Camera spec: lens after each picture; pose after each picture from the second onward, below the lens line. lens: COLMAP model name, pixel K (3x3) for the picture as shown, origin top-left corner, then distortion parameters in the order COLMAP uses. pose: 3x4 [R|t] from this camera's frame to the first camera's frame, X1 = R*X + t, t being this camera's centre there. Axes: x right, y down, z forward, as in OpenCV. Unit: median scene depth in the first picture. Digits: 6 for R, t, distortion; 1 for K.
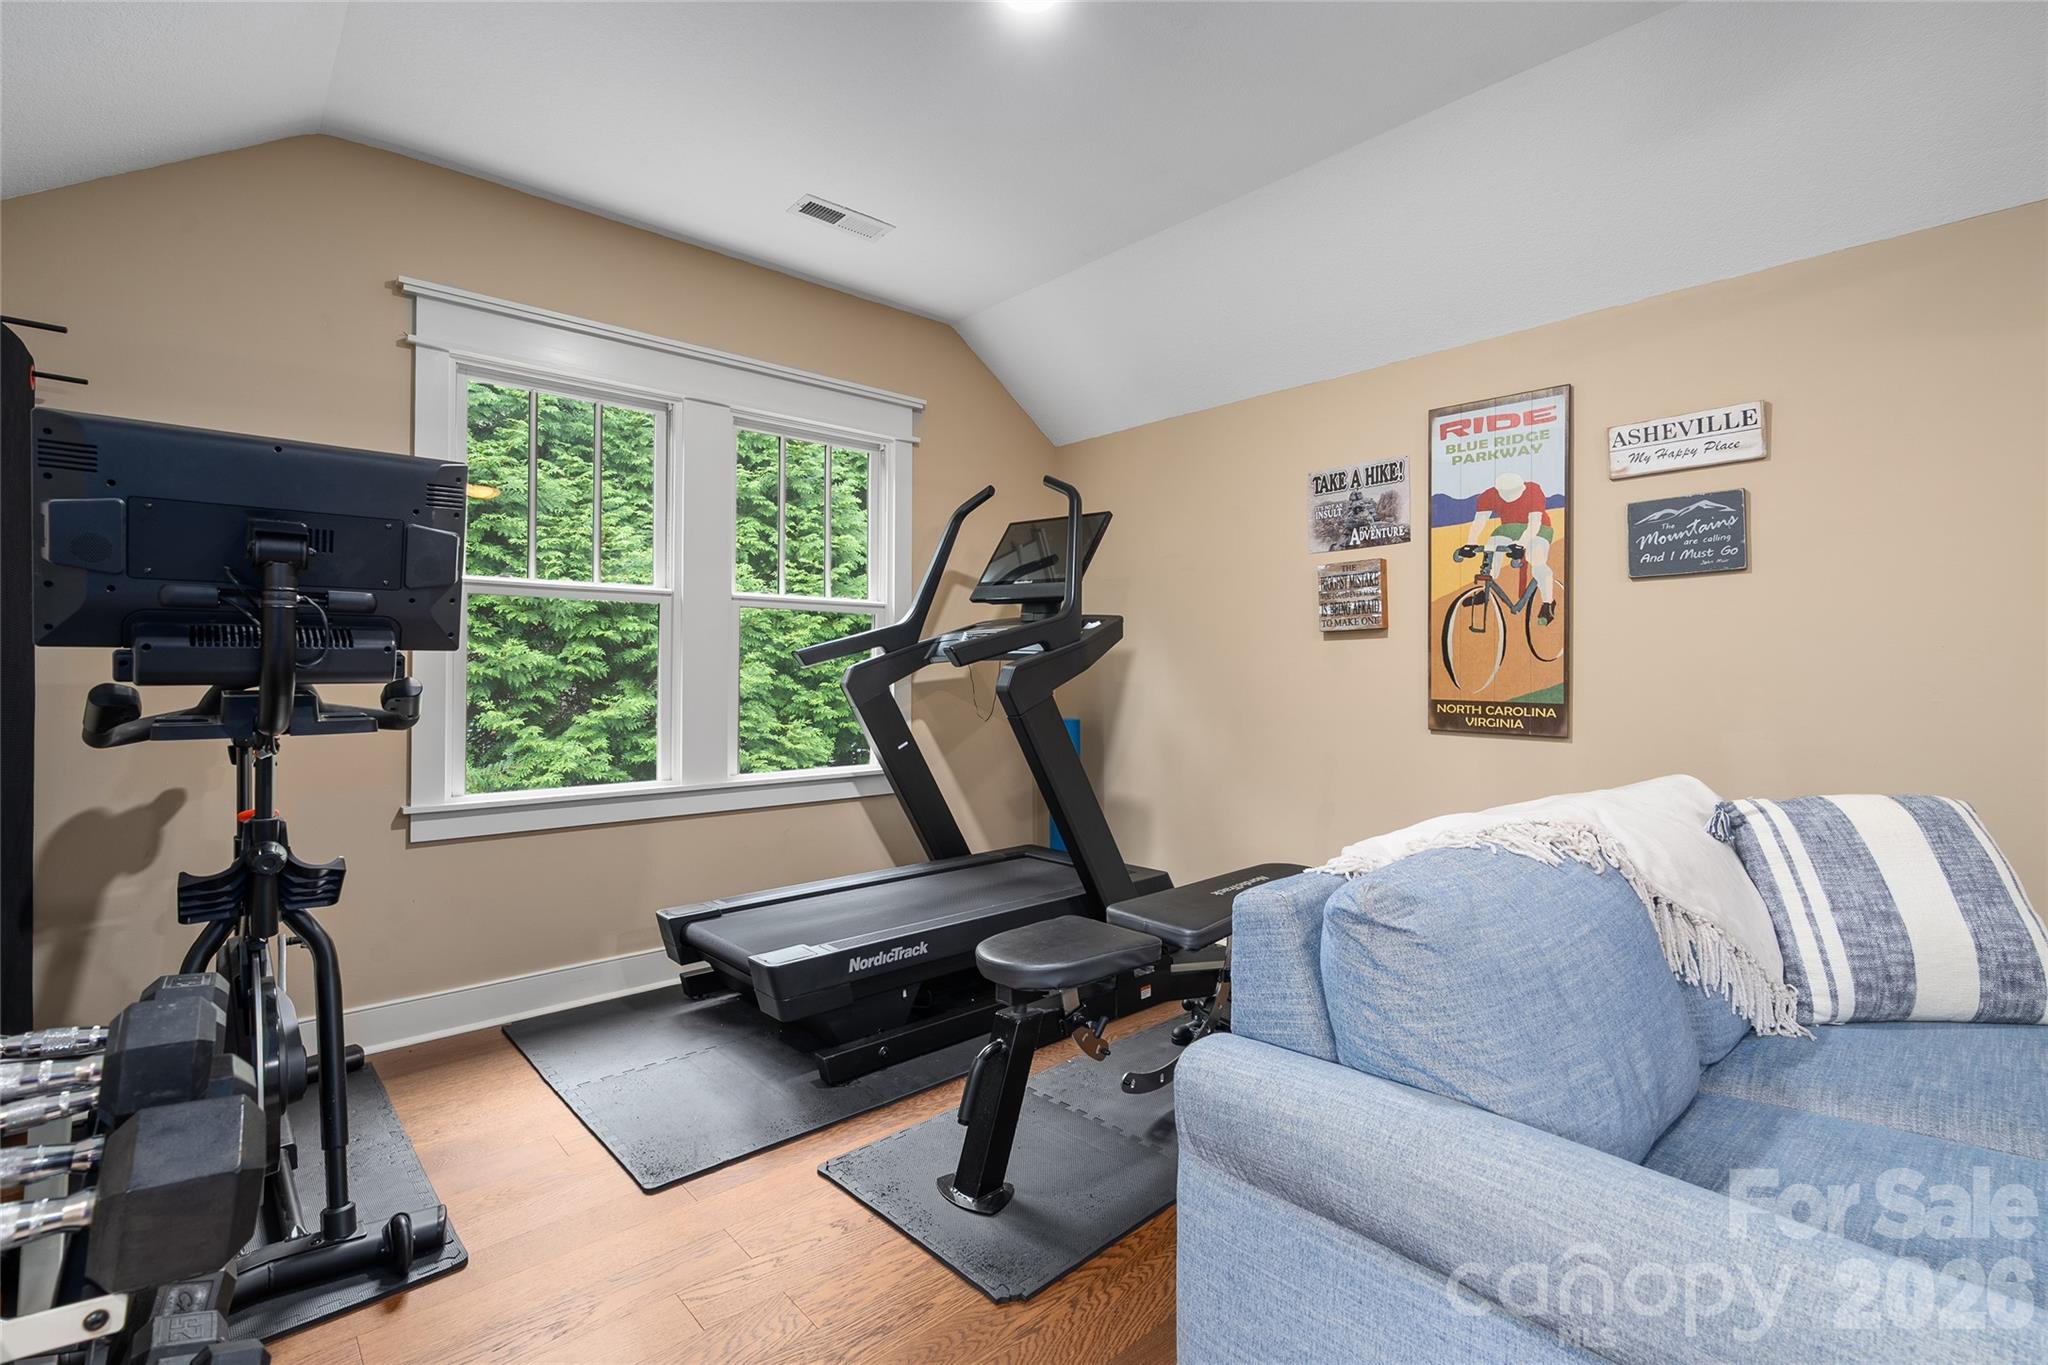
lens RADIAL K [[926.5, 0, 1024.3], [0, 926.5, 666.4], [0, 0, 1]] dist [-0.011358, 0.004662]
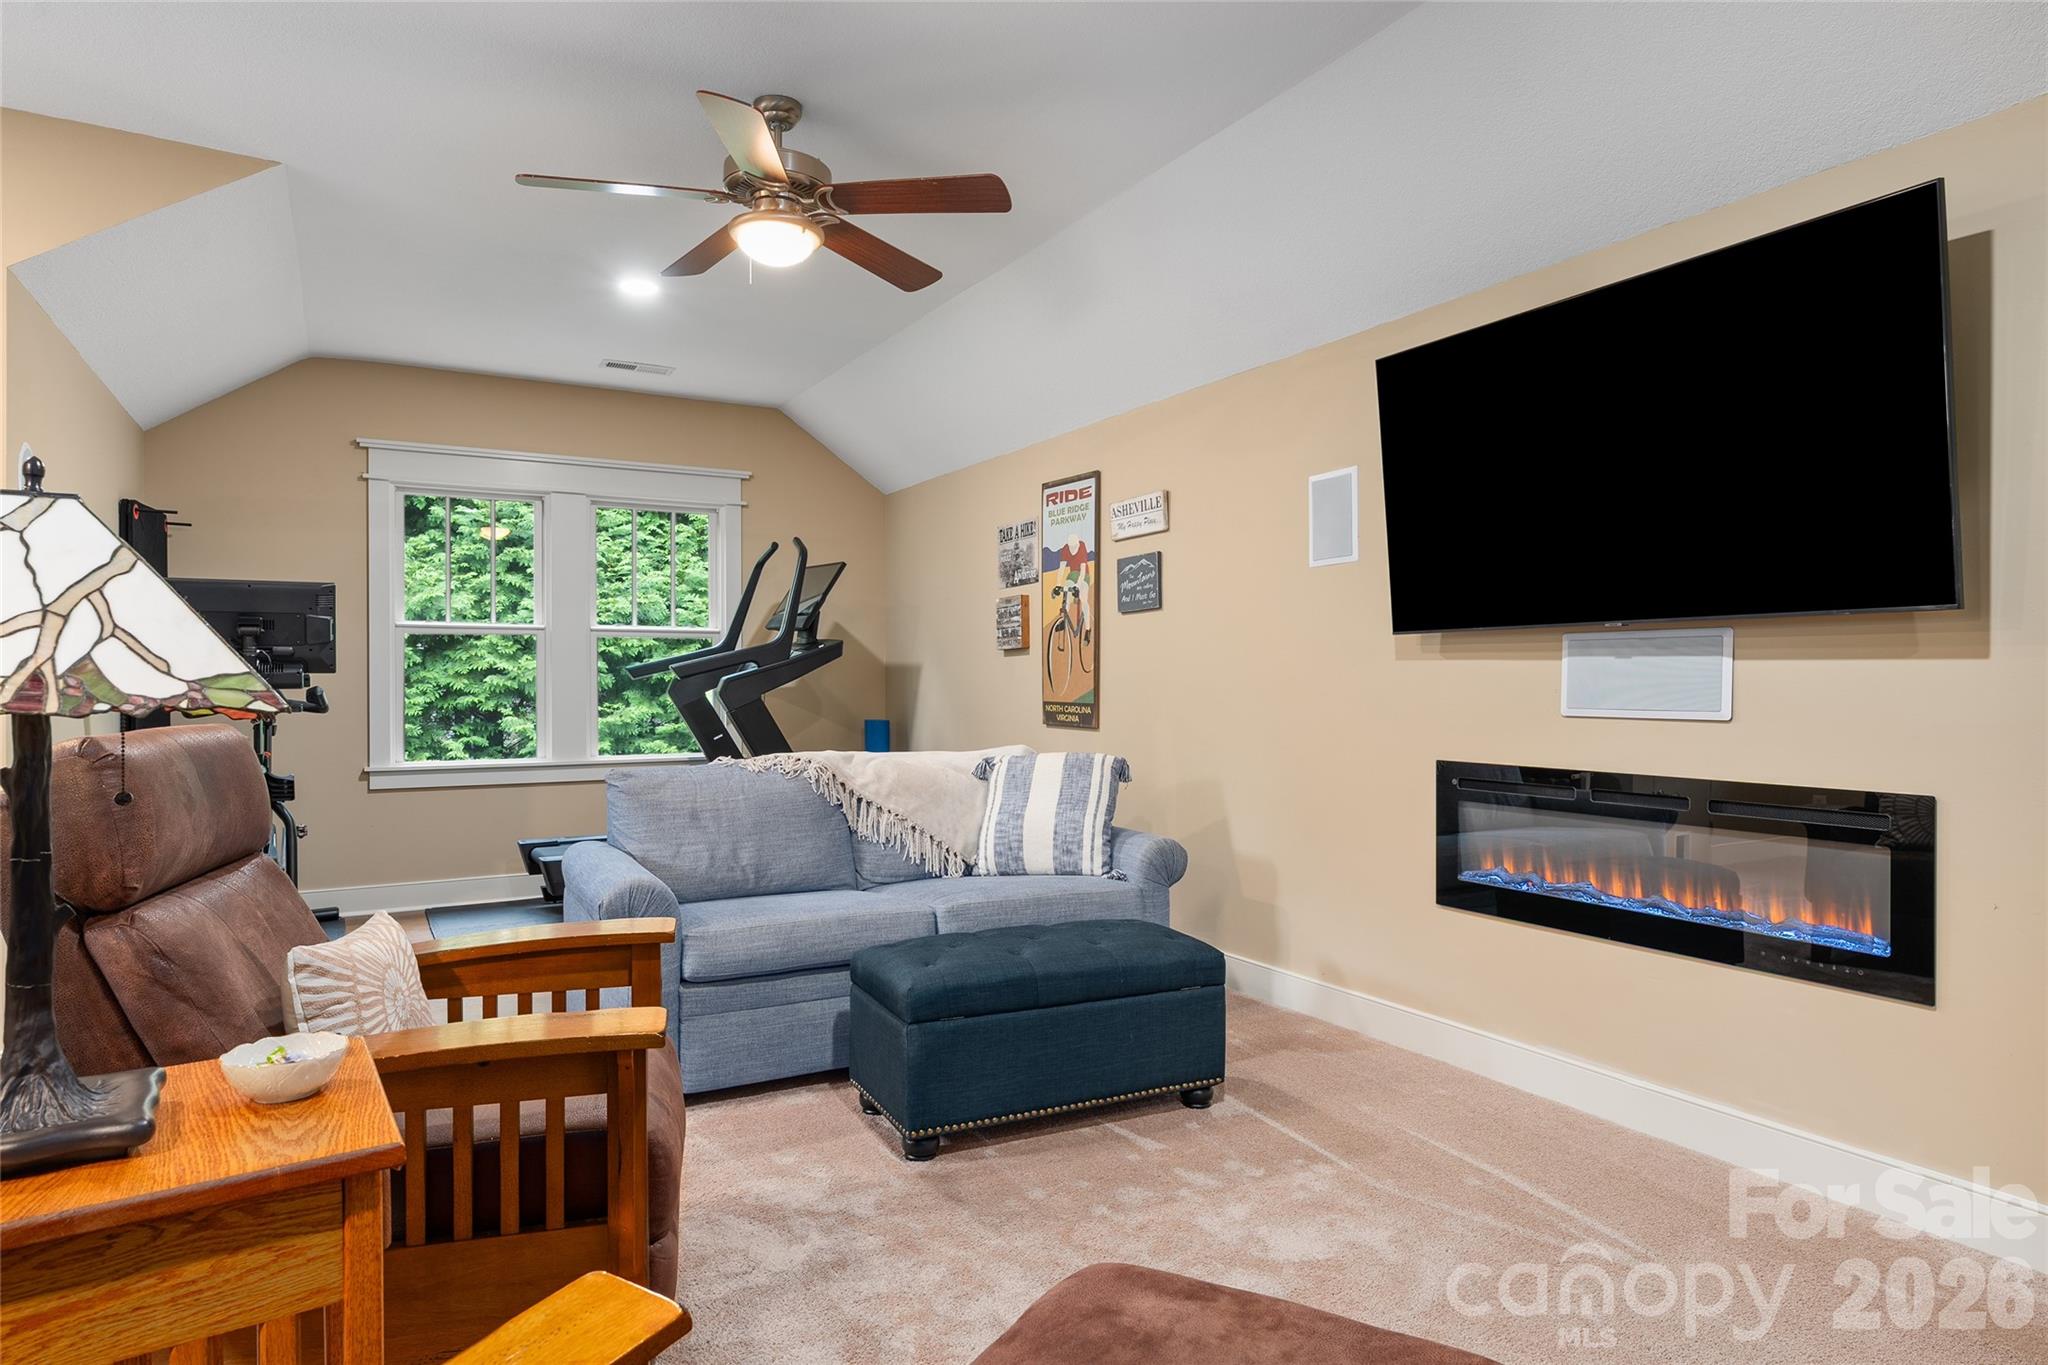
lens RADIAL K [[1179.0, 0, 1025.5], [0, 1179.0, 693.6], [0, 0, 1]] dist [0.005905, -0.000530]
pose [[0.977163, -0.002137, -0.212480, 0.822057], [0.005581, 0.999863, 0.015606, -0.002040], [0.212417, -0.016436, 0.977041, -0.708990]]
